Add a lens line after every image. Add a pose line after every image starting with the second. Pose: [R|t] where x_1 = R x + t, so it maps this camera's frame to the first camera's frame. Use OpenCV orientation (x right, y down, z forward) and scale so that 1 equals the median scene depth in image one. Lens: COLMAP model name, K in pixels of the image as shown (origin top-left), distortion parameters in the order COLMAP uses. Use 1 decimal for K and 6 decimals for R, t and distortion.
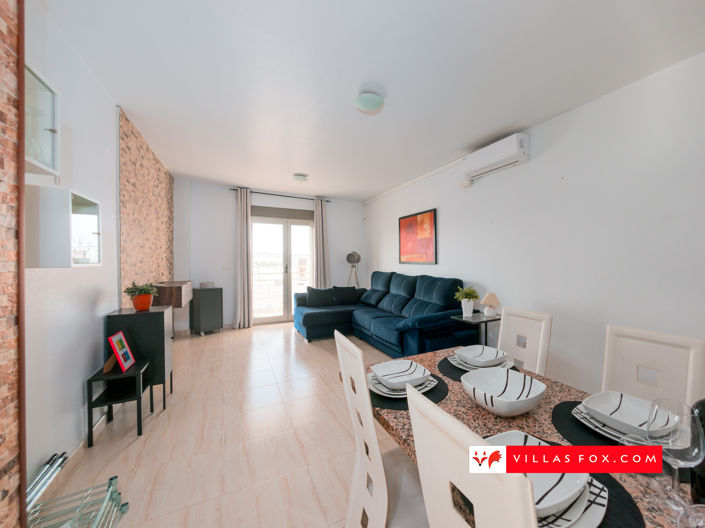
lens RADIAL K [[297.7, 0, 398.3], [0, 297.7, 264.3], [0, 0, 1]] dist [0.001032, 0.000065]
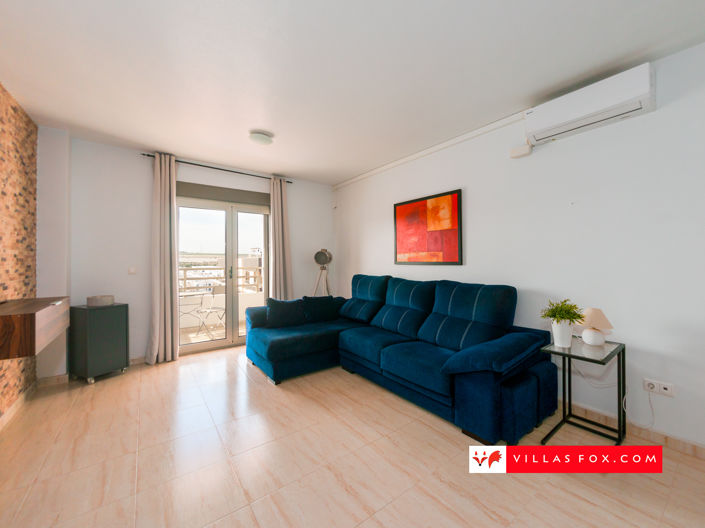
lens RADIAL K [[291.8, 0, 384.5], [0, 291.8, 260.3], [0, 0, 1]] dist [0.000332, -0.000069]
pose [[0.983377, -0.004075, 0.181530, -0.159218], [0.006430, 0.999903, -0.012384, -0.004065], [-0.181462, 0.013346, 0.983307, 0.276055]]
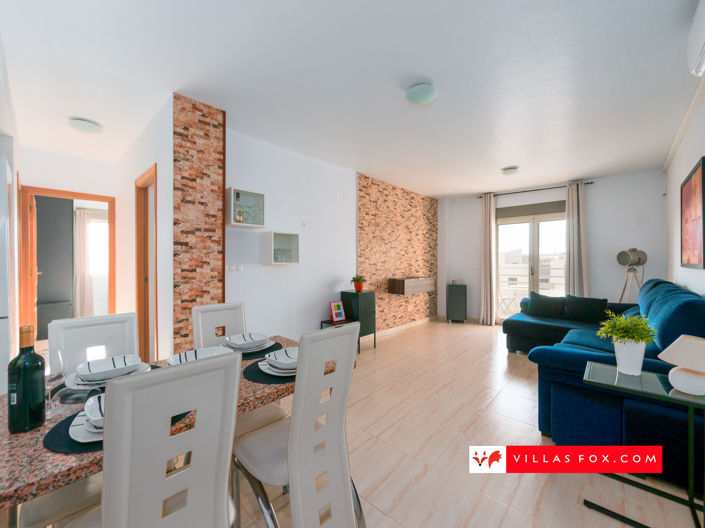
lens RADIAL K [[285.9, 0, 352.5], [0, 285.9, 264.0], [0, 0, 1]] dist [-0.000718, -0.000090]
pose [[0.296326, 0.007972, -0.955054, 0.337184], [-0.011878, 0.999919, 0.004661, -0.003224], [0.955013, 0.009963, 0.296396, 0.249993]]
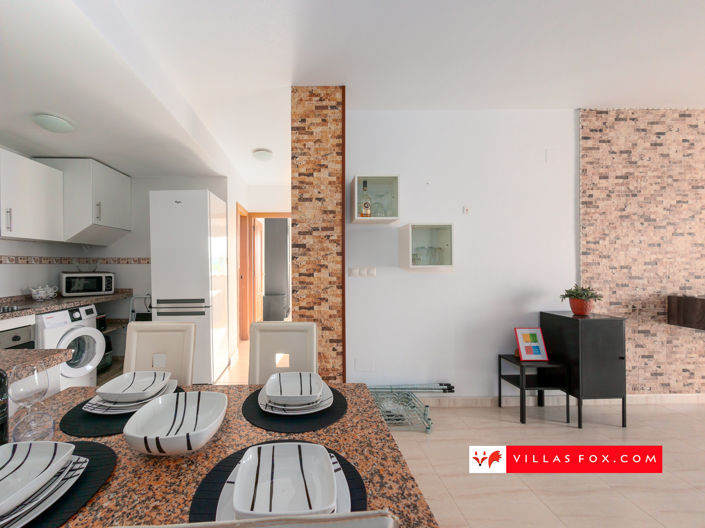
lens RADIAL K [[272.8, 0, 319.3], [0, 272.8, 265.8], [0, 0, 1]] dist [0.001229, 0.000164]
pose [[-0.475038, 0.005549, -0.879948, 0.155546], [-0.002326, 0.999969, 0.007562, -0.003804], [0.879962, 0.005640, -0.475010, 0.346066]]
